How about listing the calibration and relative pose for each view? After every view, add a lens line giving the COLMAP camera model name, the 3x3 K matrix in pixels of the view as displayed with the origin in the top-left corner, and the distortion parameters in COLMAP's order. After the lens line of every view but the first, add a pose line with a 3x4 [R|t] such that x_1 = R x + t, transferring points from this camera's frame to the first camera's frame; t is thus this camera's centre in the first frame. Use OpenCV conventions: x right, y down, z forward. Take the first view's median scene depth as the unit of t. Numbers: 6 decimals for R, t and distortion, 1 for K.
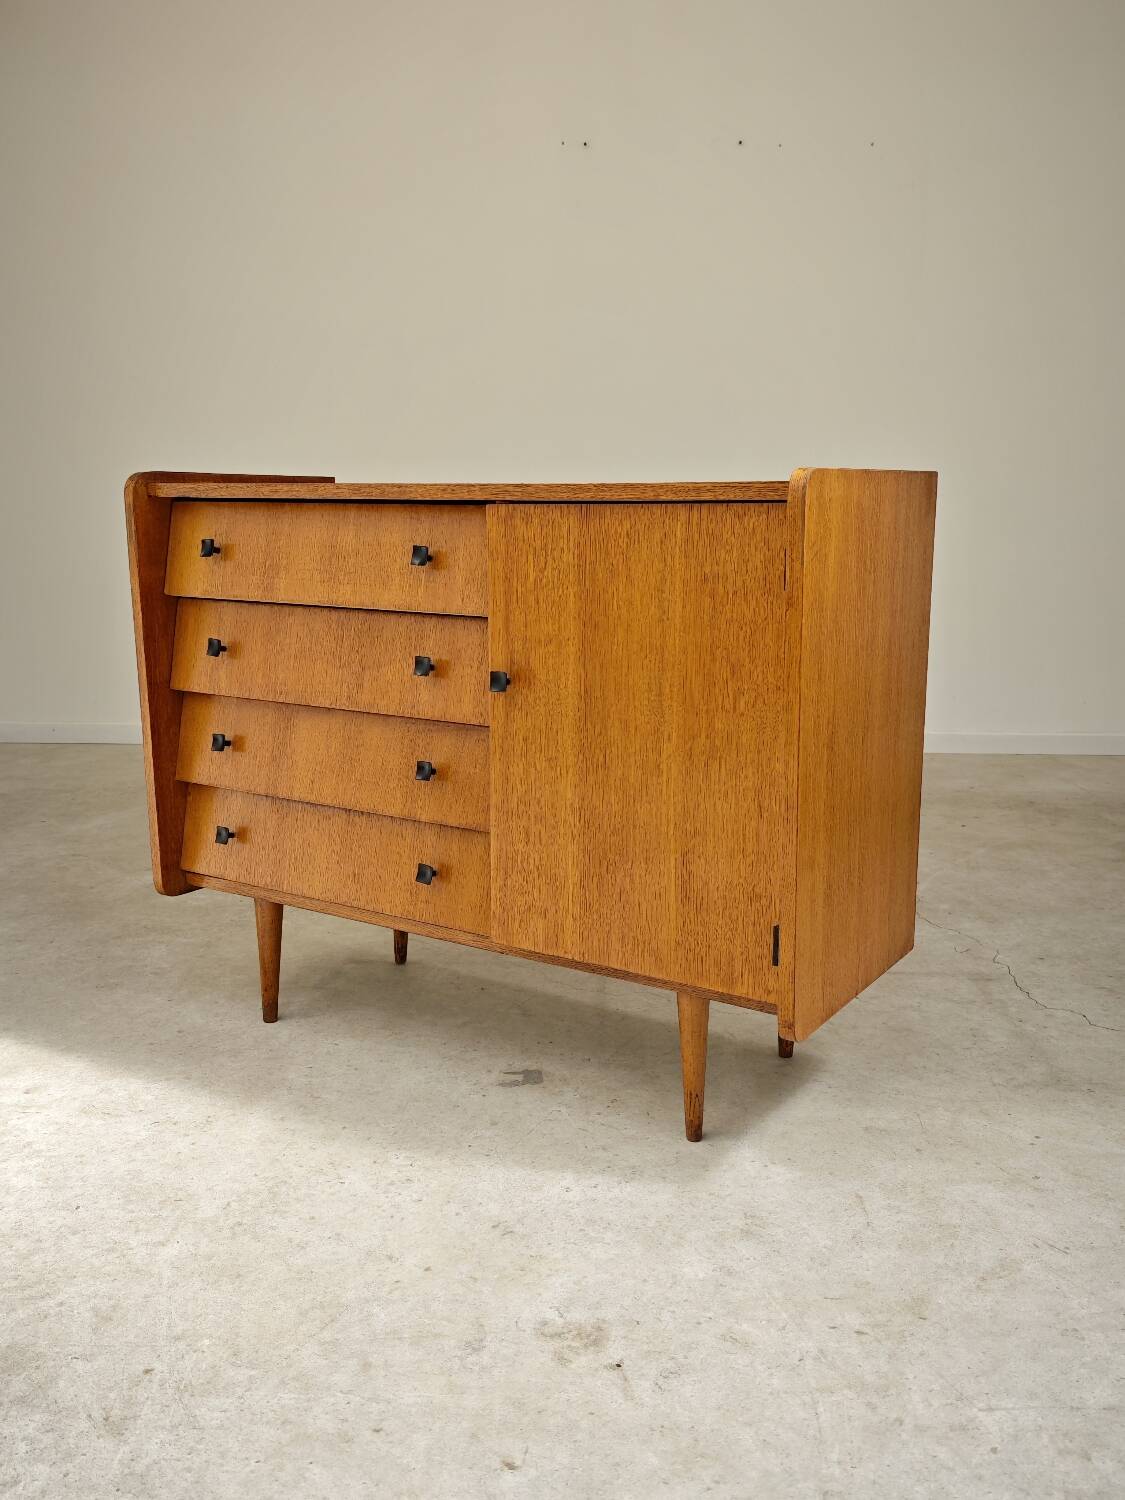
lens RADIAL K [[1339.3, 0, 558.5], [0, 1339.3, 757.8], [0, 0, 1]] dist [0.096296, -0.125531]
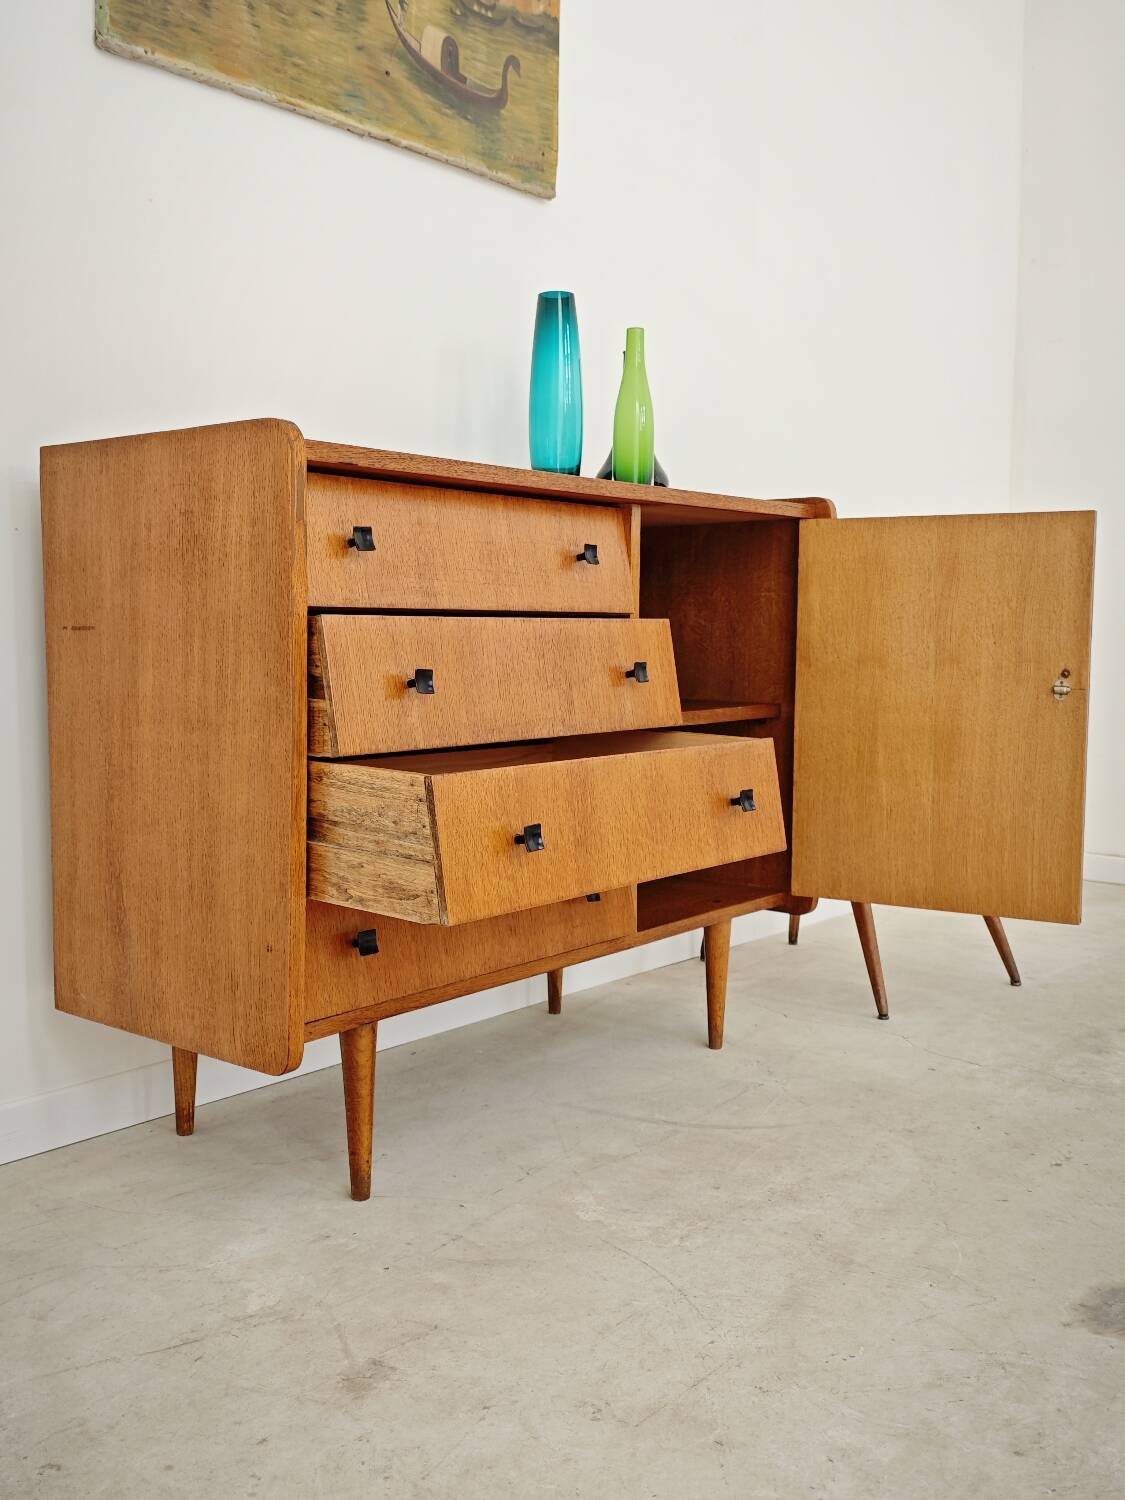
lens RADIAL K [[1449.1, 0, 551.7], [0, 1449.1, 741.3], [0, 0, 1]] dist [0.024981, 0.000000]
pose [[0.116994, -0.085786, 0.989421, -1.203349], [0.183804, 0.980922, 0.063316, -0.093817], [-0.975976, 0.174452, 0.130530, 0.964089]]
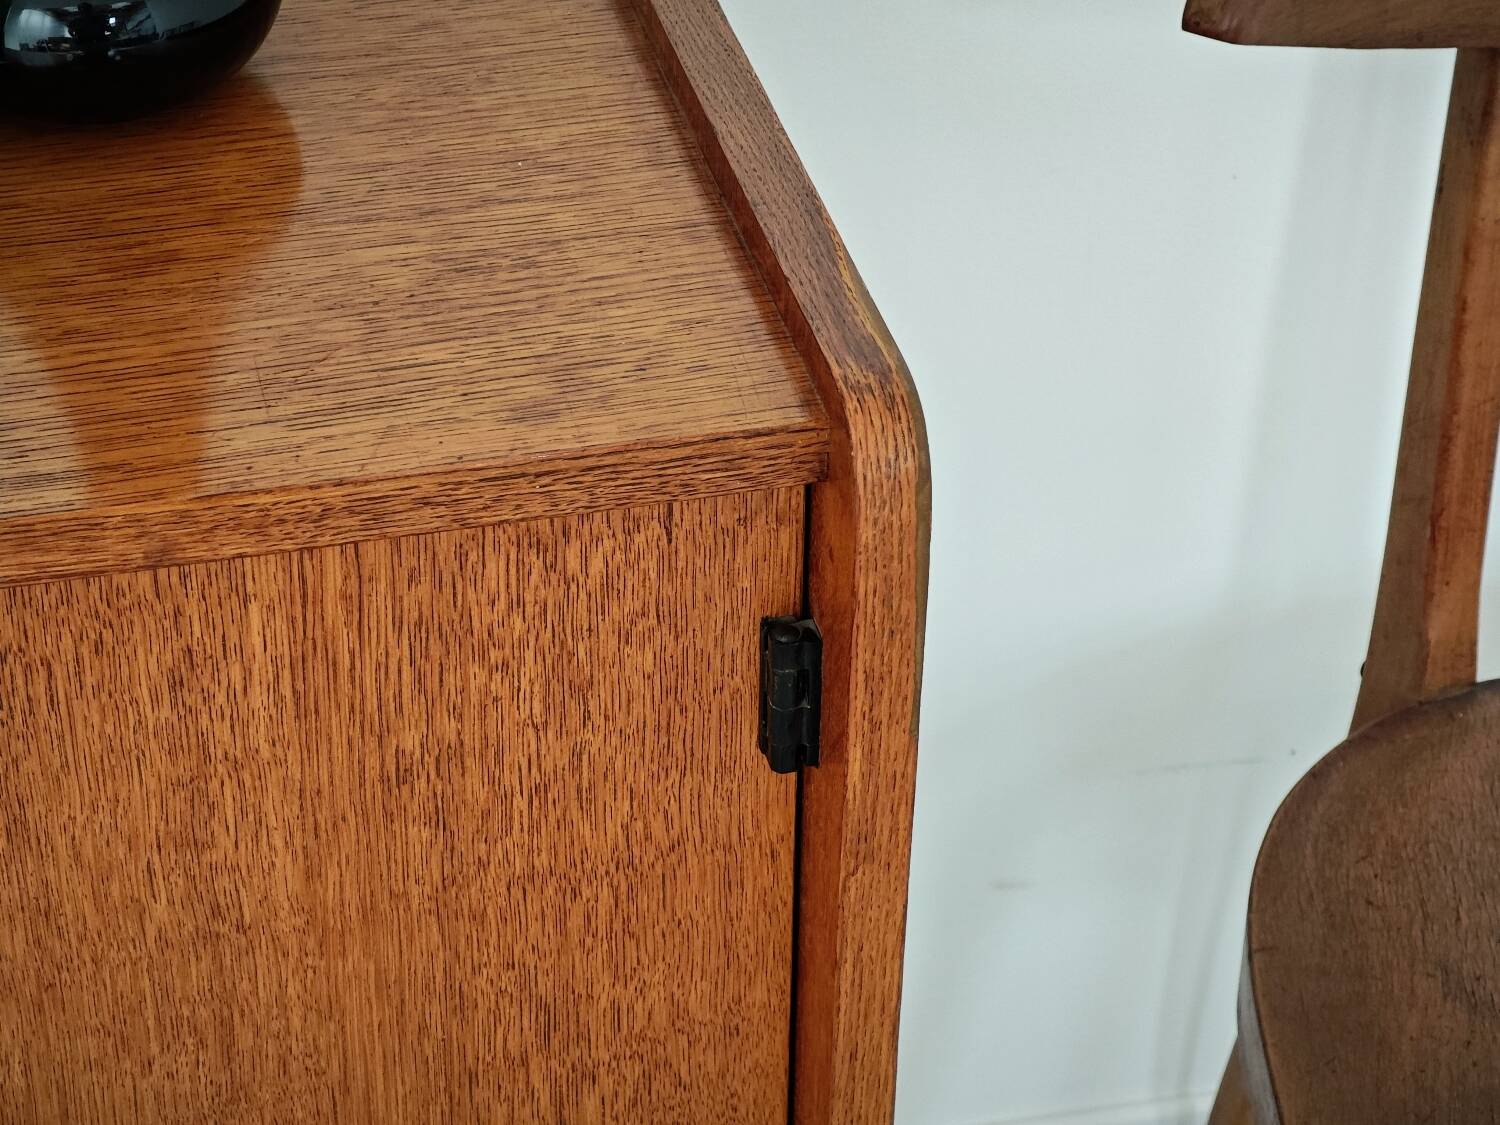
lens RADIAL K [[3156.8, 0, 707.4], [0, 3156.8, 545.5], [0, 0, 1]] dist [0.165638, 0.000000]
pose [[0.694995, -0.418288, 0.584822, -0.151719], [0.129543, 0.872901, 0.470386, -0.391121], [-0.707248, -0.251156, 0.660848, 0.550802]]
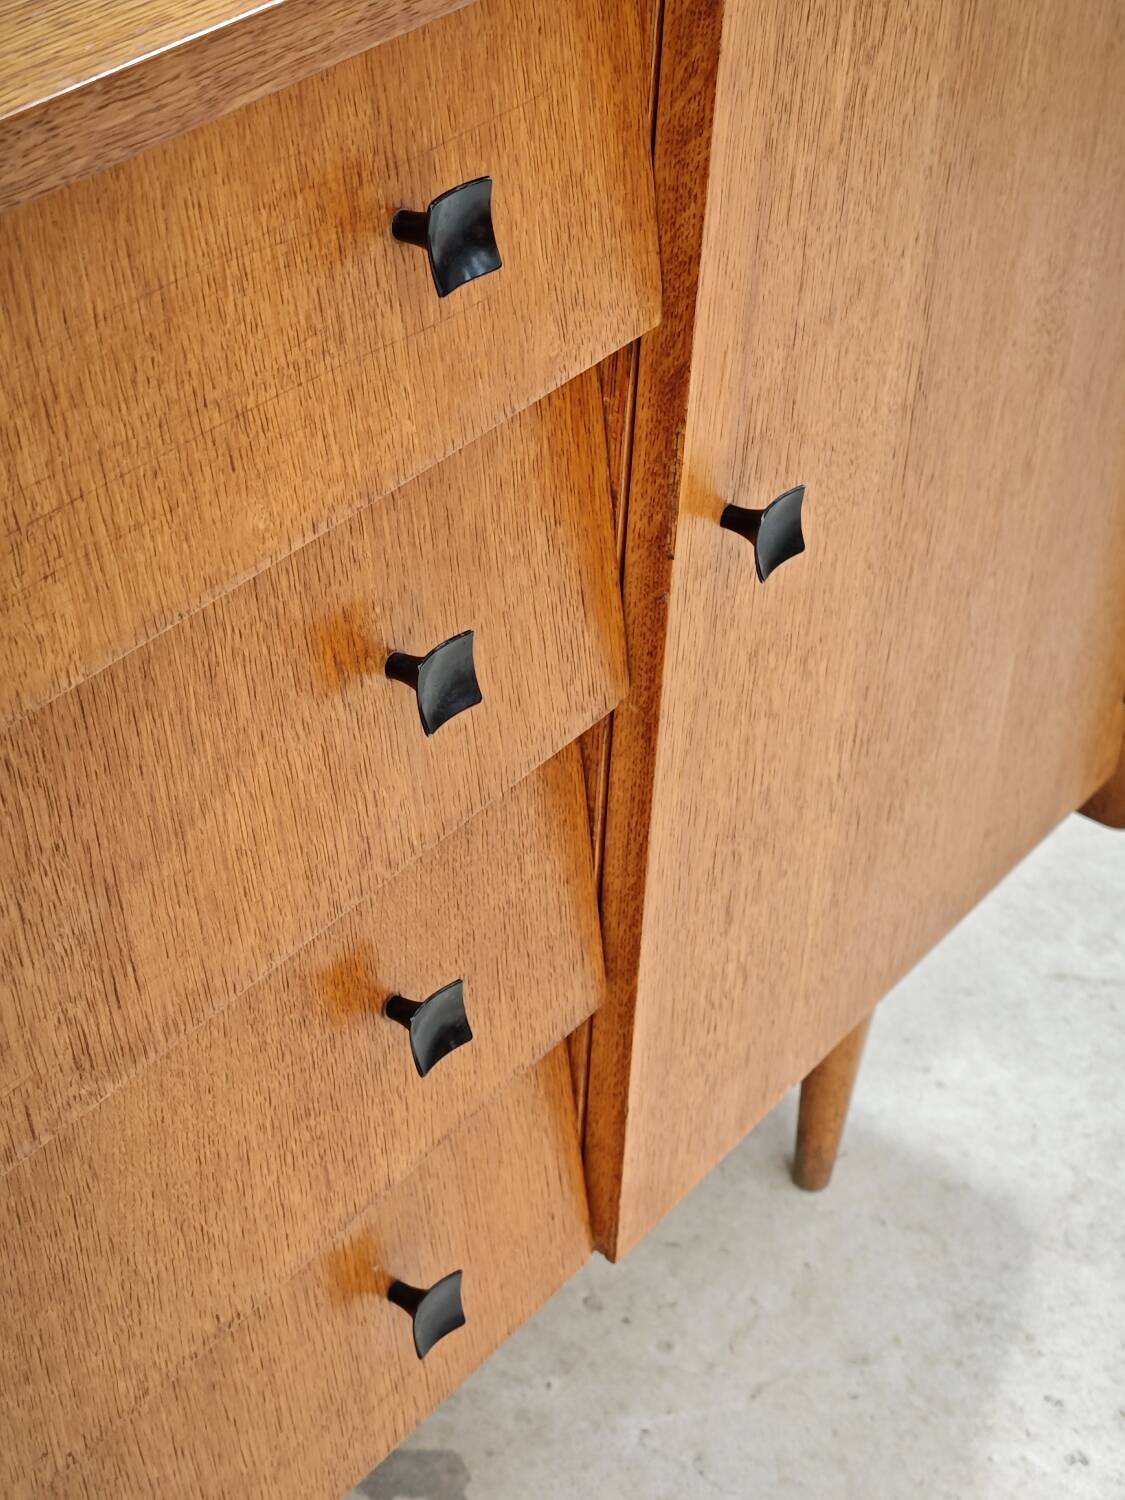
lens RADIAL K [[2560.8, 0, 561.9], [0, 2560.8, 760.2], [0, 0, 1]] dist [0.045792, 0.000000]
pose [[0.091545, -0.625542, 0.774801, -0.463895], [0.145598, 0.778115, 0.611014, -0.334287], [-0.985099, 0.056875, 0.162310, 0.977323]]
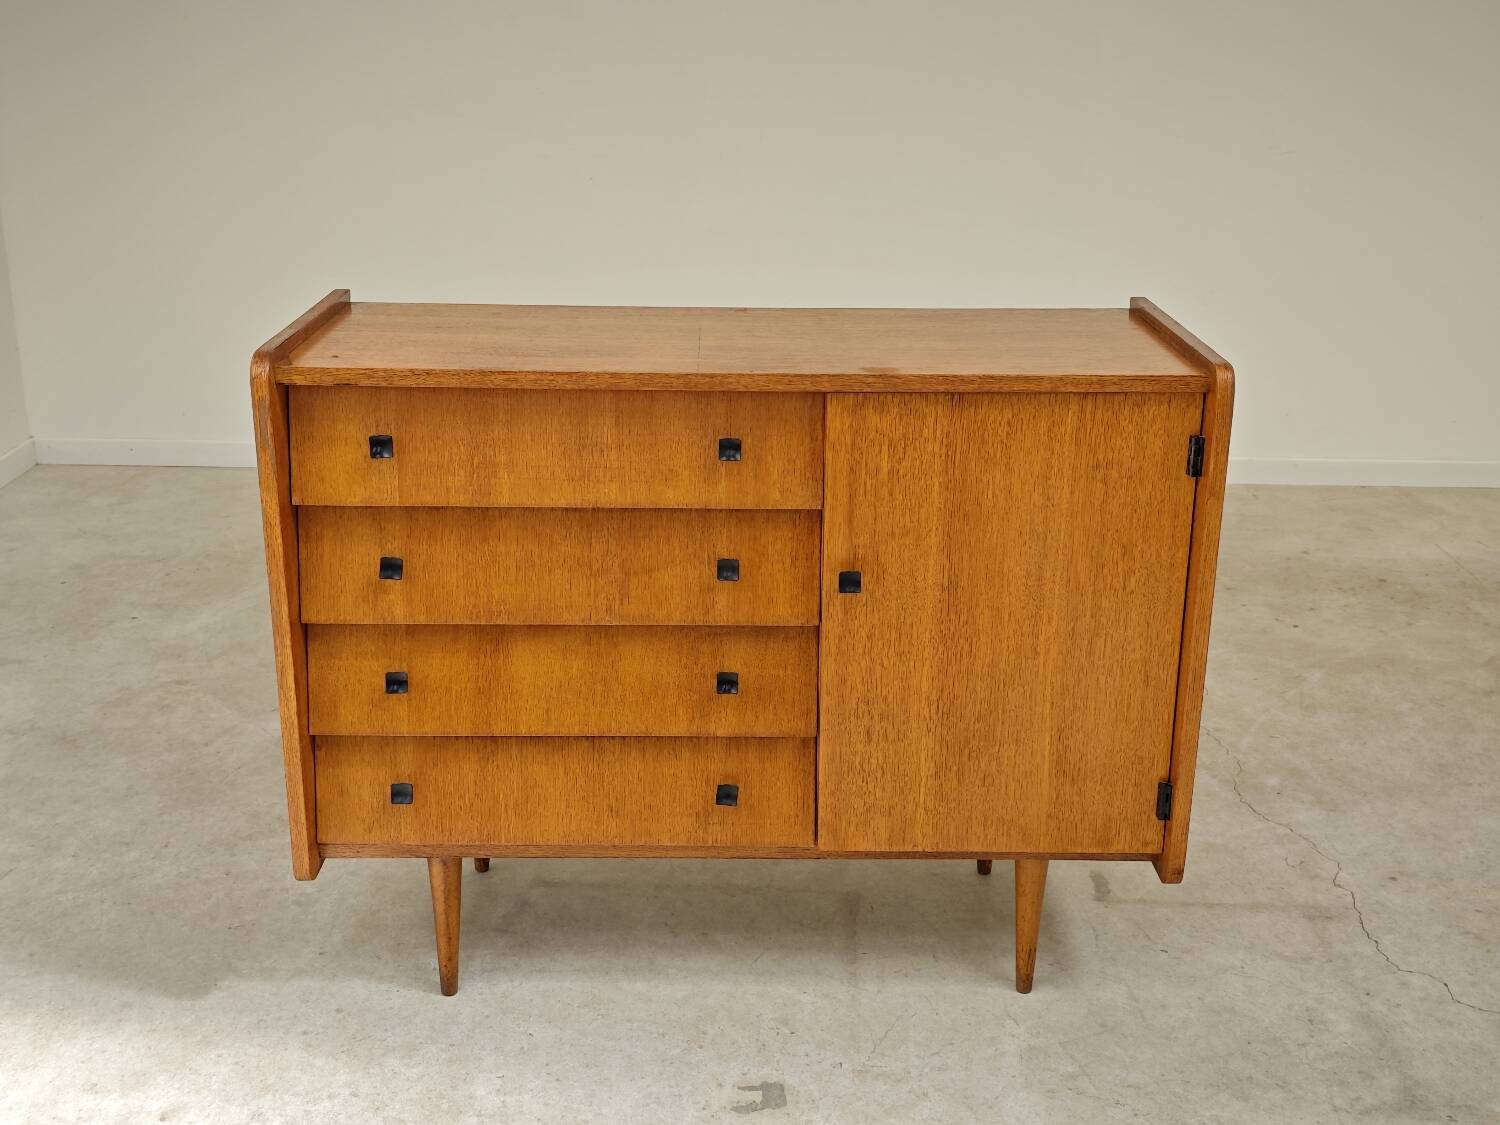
lens RADIAL K [[1733.2, 0, 743.7], [0, 1733.2, 556.7], [0, 0, 1]] dist [0.054605, 0.000000]
pose [[0.833278, -0.169072, 0.526368, -0.731963], [0.097001, 0.982032, 0.161874, -0.275936], [-0.544278, -0.083828, 0.834706, 0.058685]]
